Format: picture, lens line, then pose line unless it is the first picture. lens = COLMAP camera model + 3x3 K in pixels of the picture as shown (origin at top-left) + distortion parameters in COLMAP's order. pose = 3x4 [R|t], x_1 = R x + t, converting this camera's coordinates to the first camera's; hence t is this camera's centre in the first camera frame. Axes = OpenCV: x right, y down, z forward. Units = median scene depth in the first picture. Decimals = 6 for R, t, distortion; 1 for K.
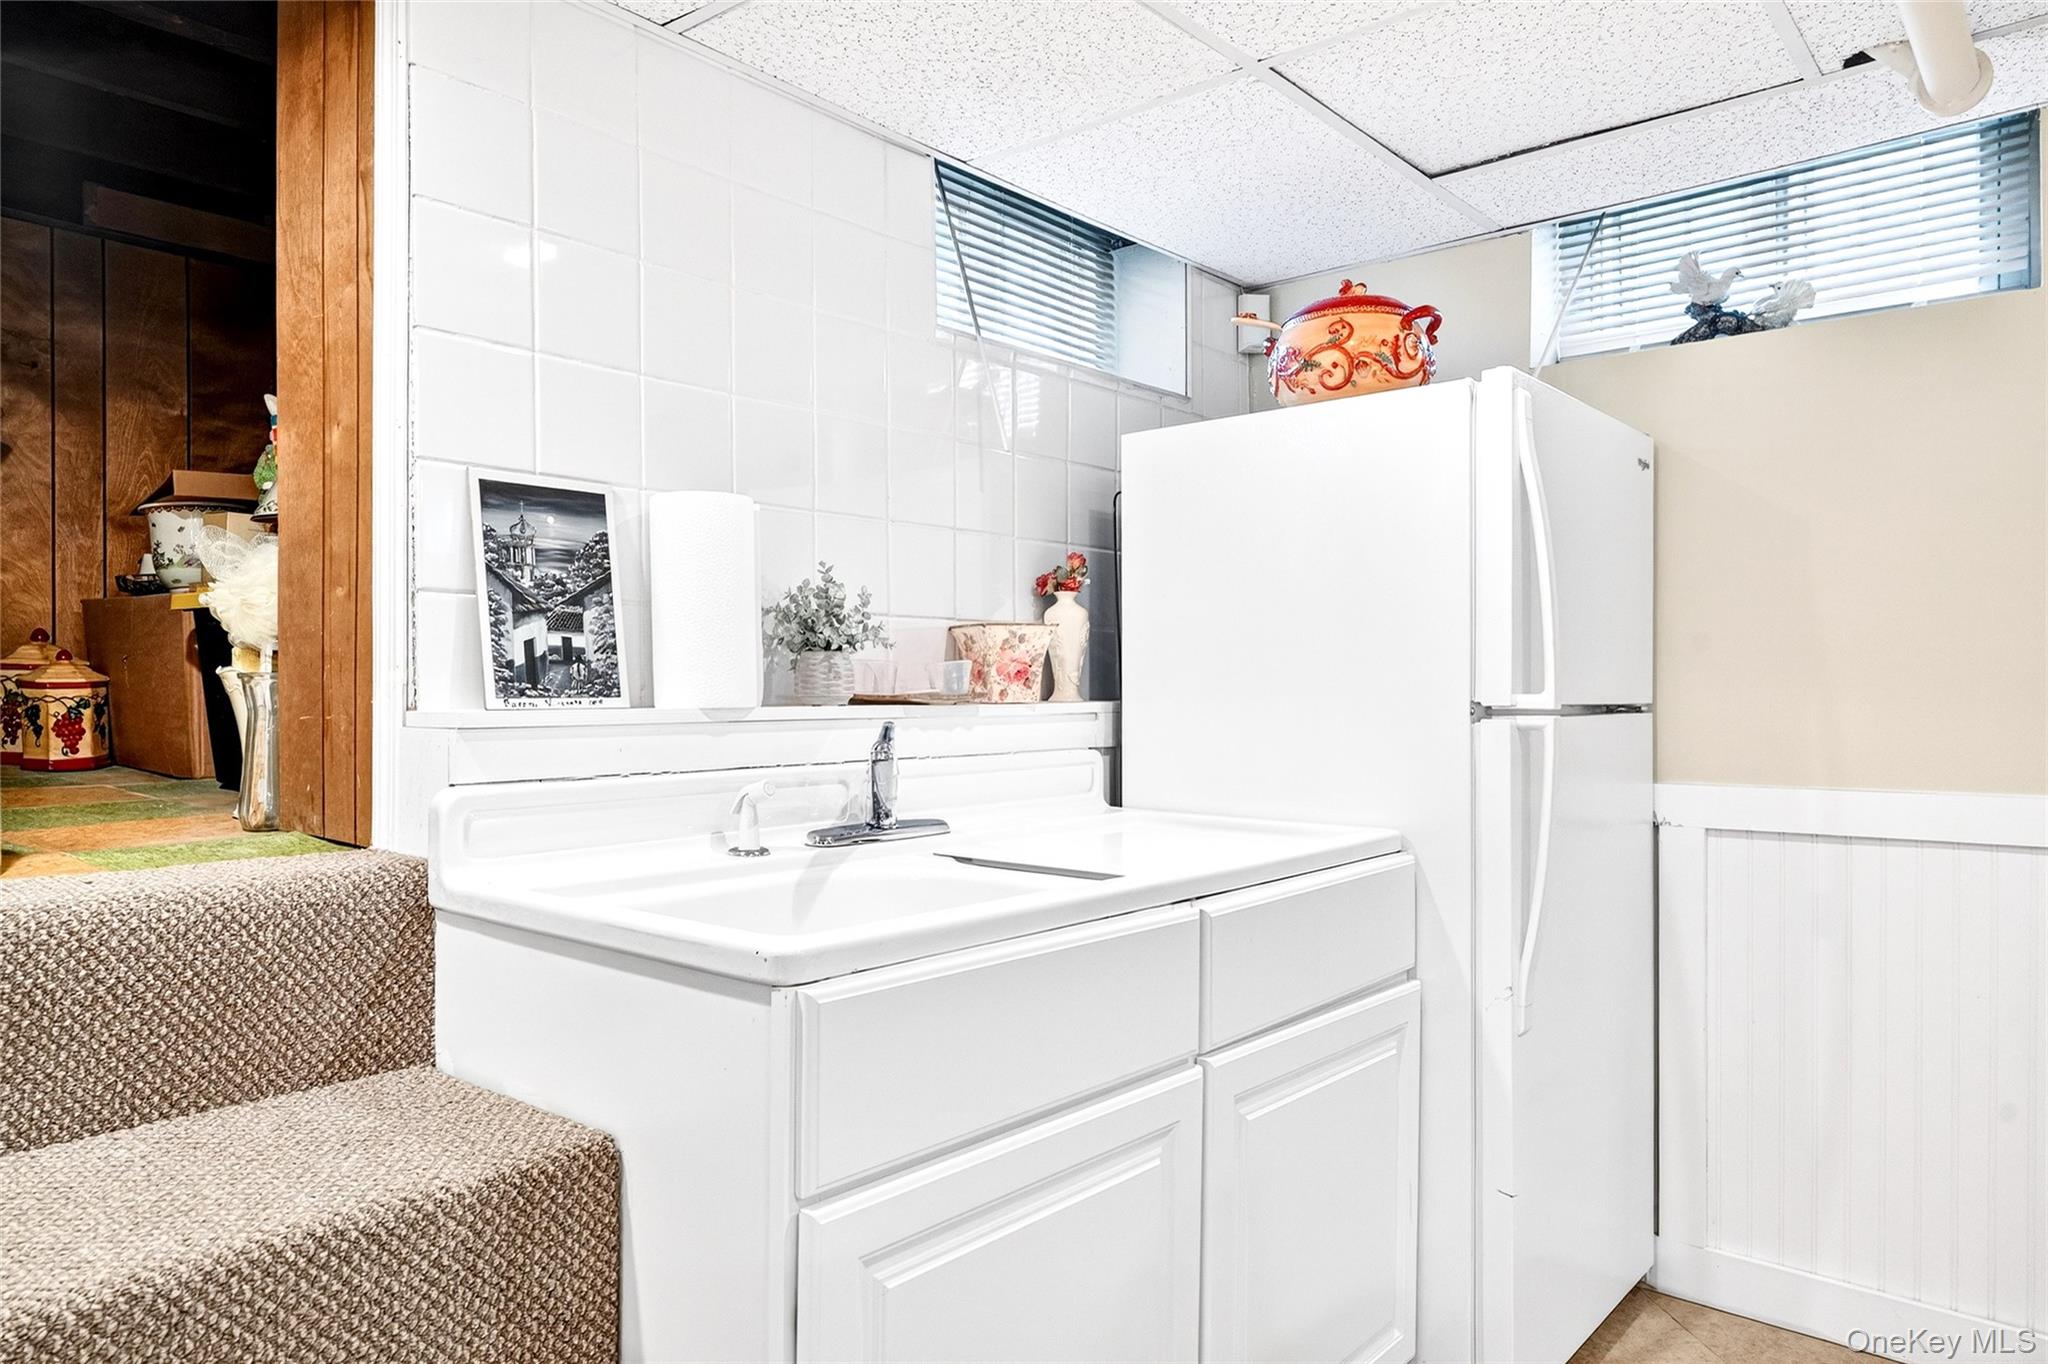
lens RADIAL K [[1337.2, 0, 1024.0], [0, 1337.2, 682.0], [0, 0, 1]] dist [-0.001264, -0.000851]
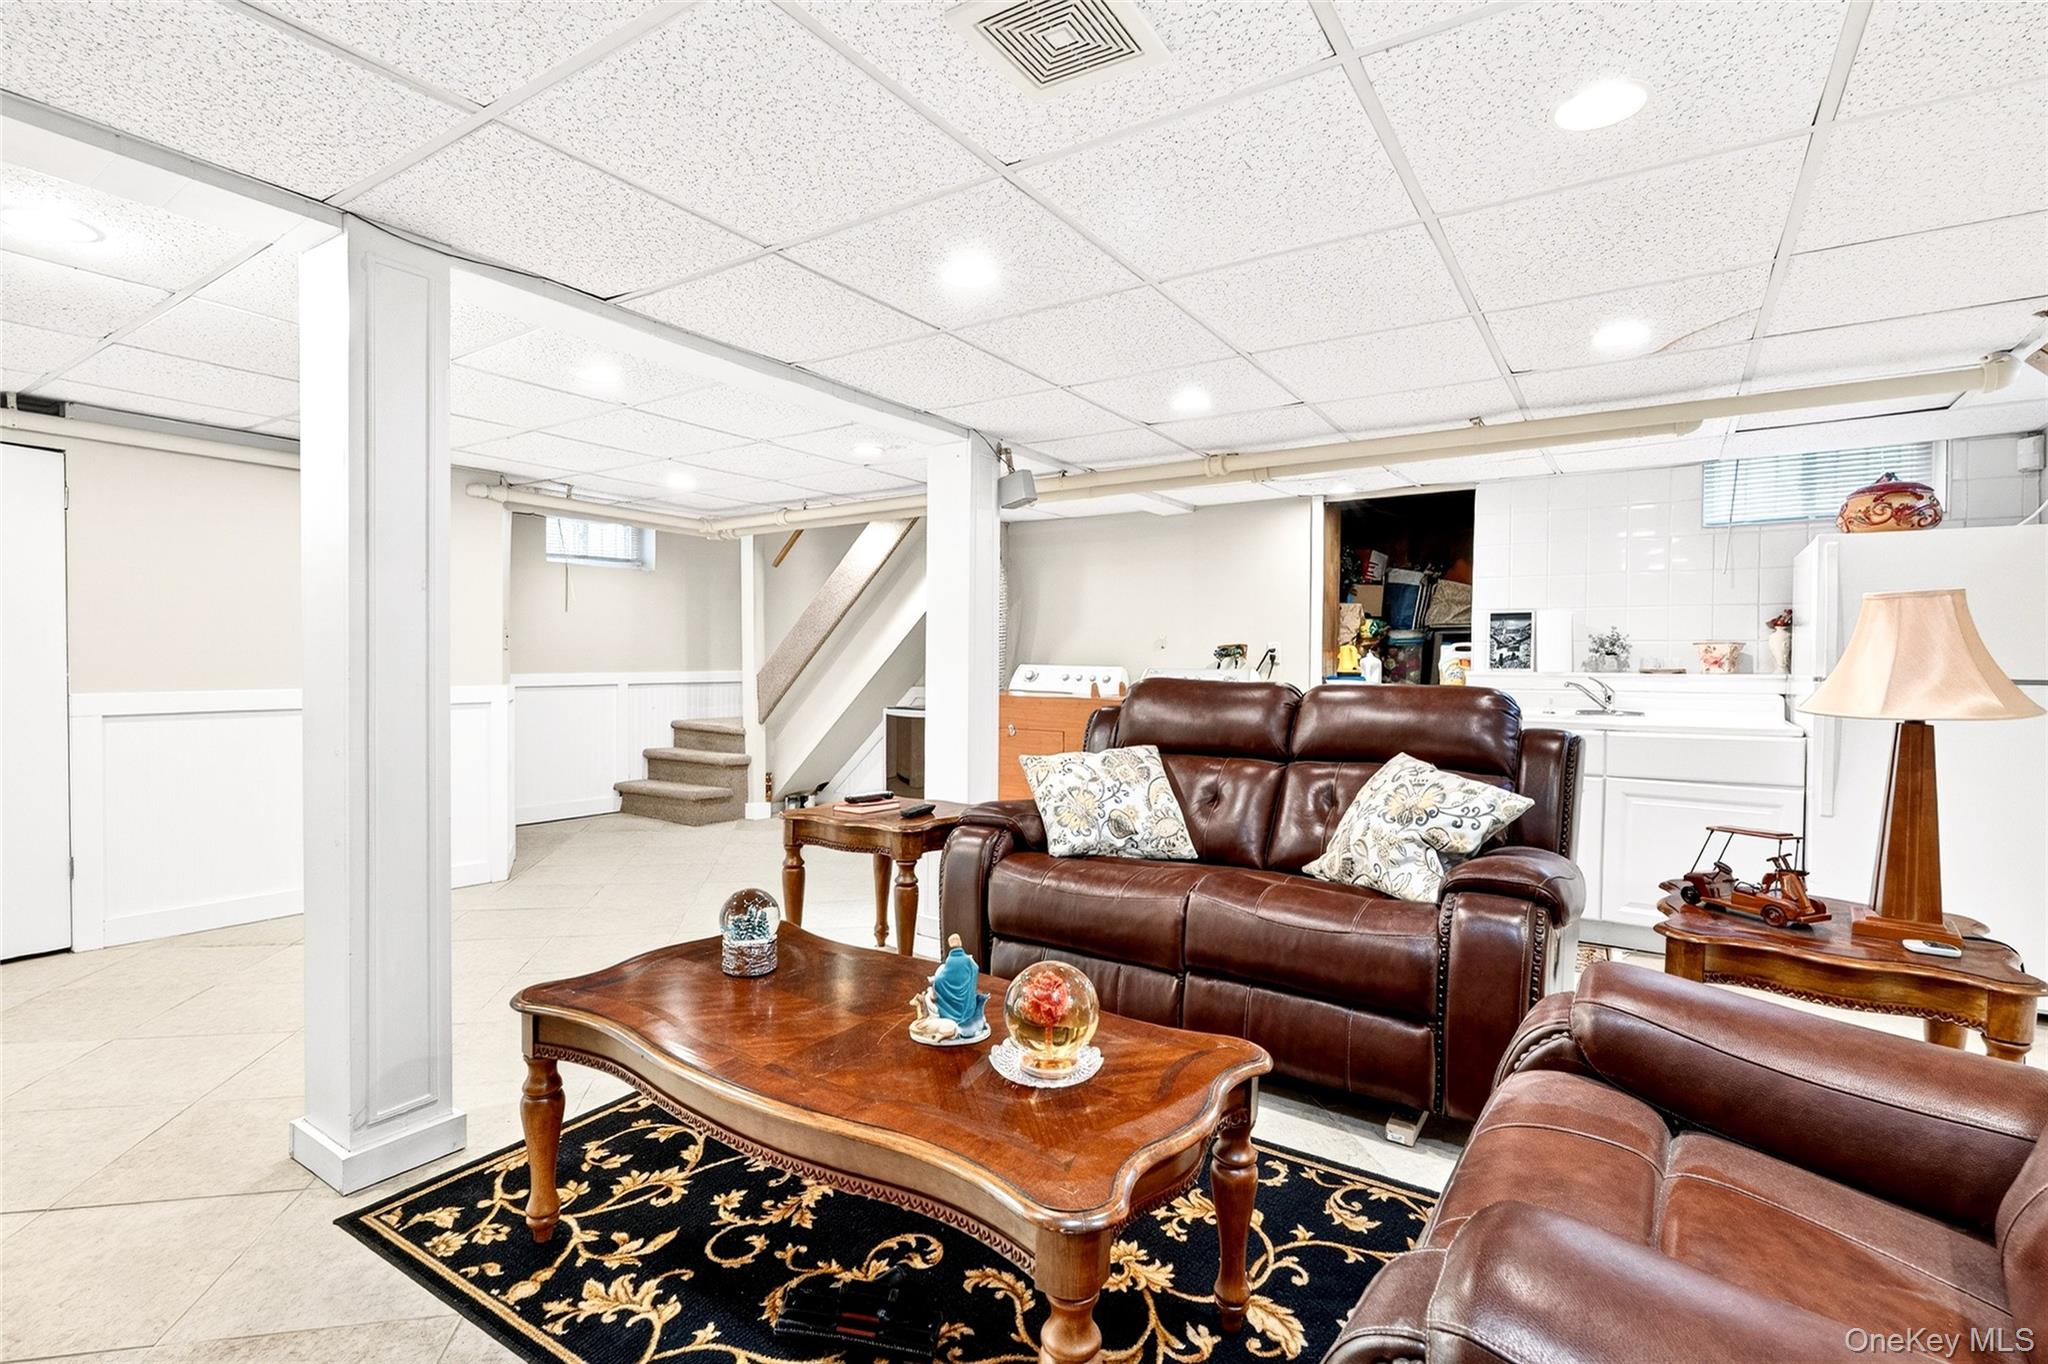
lens RADIAL K [[909.9, 0, 1027.1], [0, 909.9, 675.6], [0, 0, 1]] dist [-0.004802, -0.001136]
pose [[0.119484, 0.024924, -0.992523, 1.987734], [0.004302, 0.999662, 0.025621, -0.039631], [0.992827, -0.007331, 0.119336, -0.653116]]
